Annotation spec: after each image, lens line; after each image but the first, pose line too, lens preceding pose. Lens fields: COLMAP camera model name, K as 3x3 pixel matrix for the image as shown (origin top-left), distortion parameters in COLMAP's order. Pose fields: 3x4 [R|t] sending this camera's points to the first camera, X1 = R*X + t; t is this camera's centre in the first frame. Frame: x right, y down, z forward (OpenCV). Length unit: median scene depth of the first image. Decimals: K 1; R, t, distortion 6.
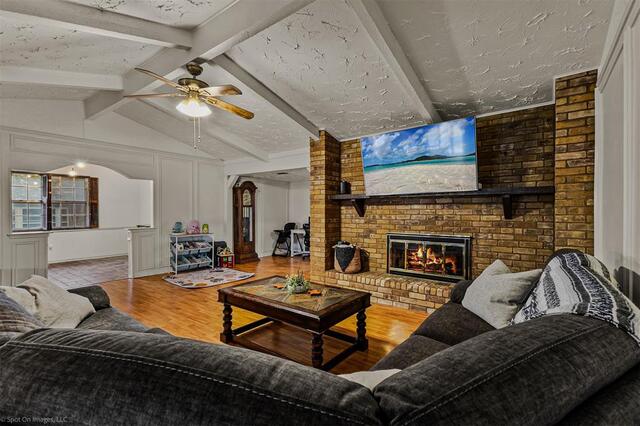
lens RADIAL K [[295.5, 0, 320.6], [0, 295.5, 218.0], [0, 0, 1]] dist [0.010592, -0.005320]
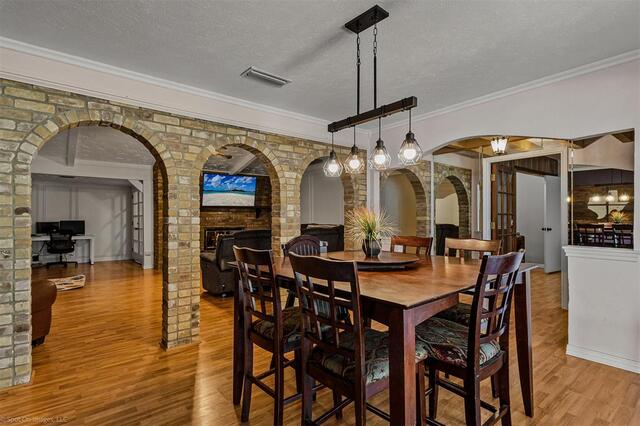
lens RADIAL K [[319.9, 0, 320.6], [0, 319.9, 216.1], [0, 0, 1]] dist [0.020145, 0.000322]
pose [[0.252311, -0.001024, 0.967646, -1.578992], [0.027244, 0.999611, -0.006045, 0.013744], [-0.967263, 0.027888, 0.252240, -0.156310]]
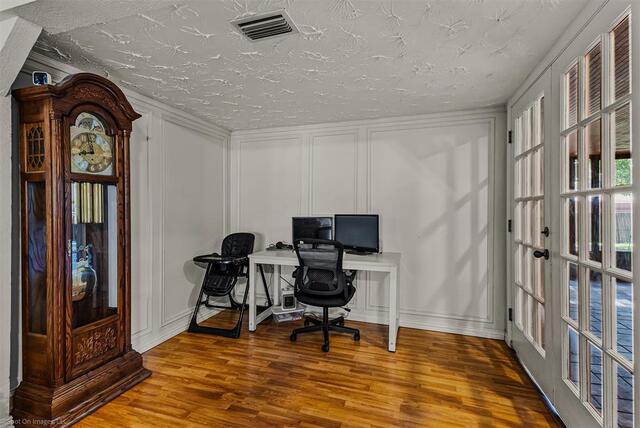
lens RADIAL K [[295.5, 0, 317.5], [0, 295.5, 212.0], [0, 0, 1]] dist [0.010592, -0.005320]
pose [[0.945693, -0.009280, 0.324930, -0.272316], [0.014891, 0.999780, -0.014787, -0.009935], [-0.324721, 0.018822, 0.945622, 1.276311]]
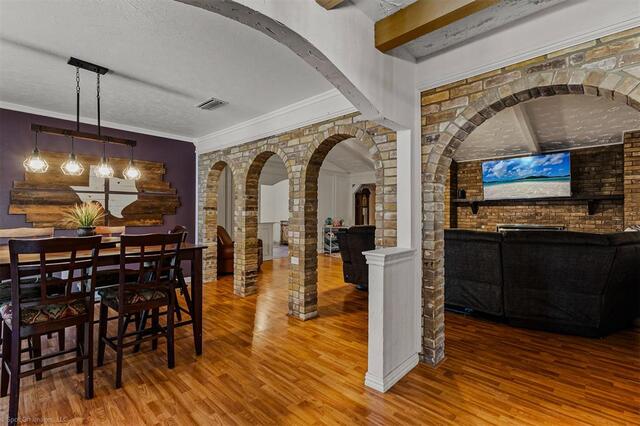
lens RADIAL K [[295.5, 0, 315.0], [0, 295.5, 214.9], [0, 0, 1]] dist [0.010592, -0.005320]
pose [[0.991263, 0.003446, -0.131858, -0.535844], [-0.005285, 0.999894, -0.013603, 0.029094], [0.131797, 0.014181, 0.991175, -0.663192]]
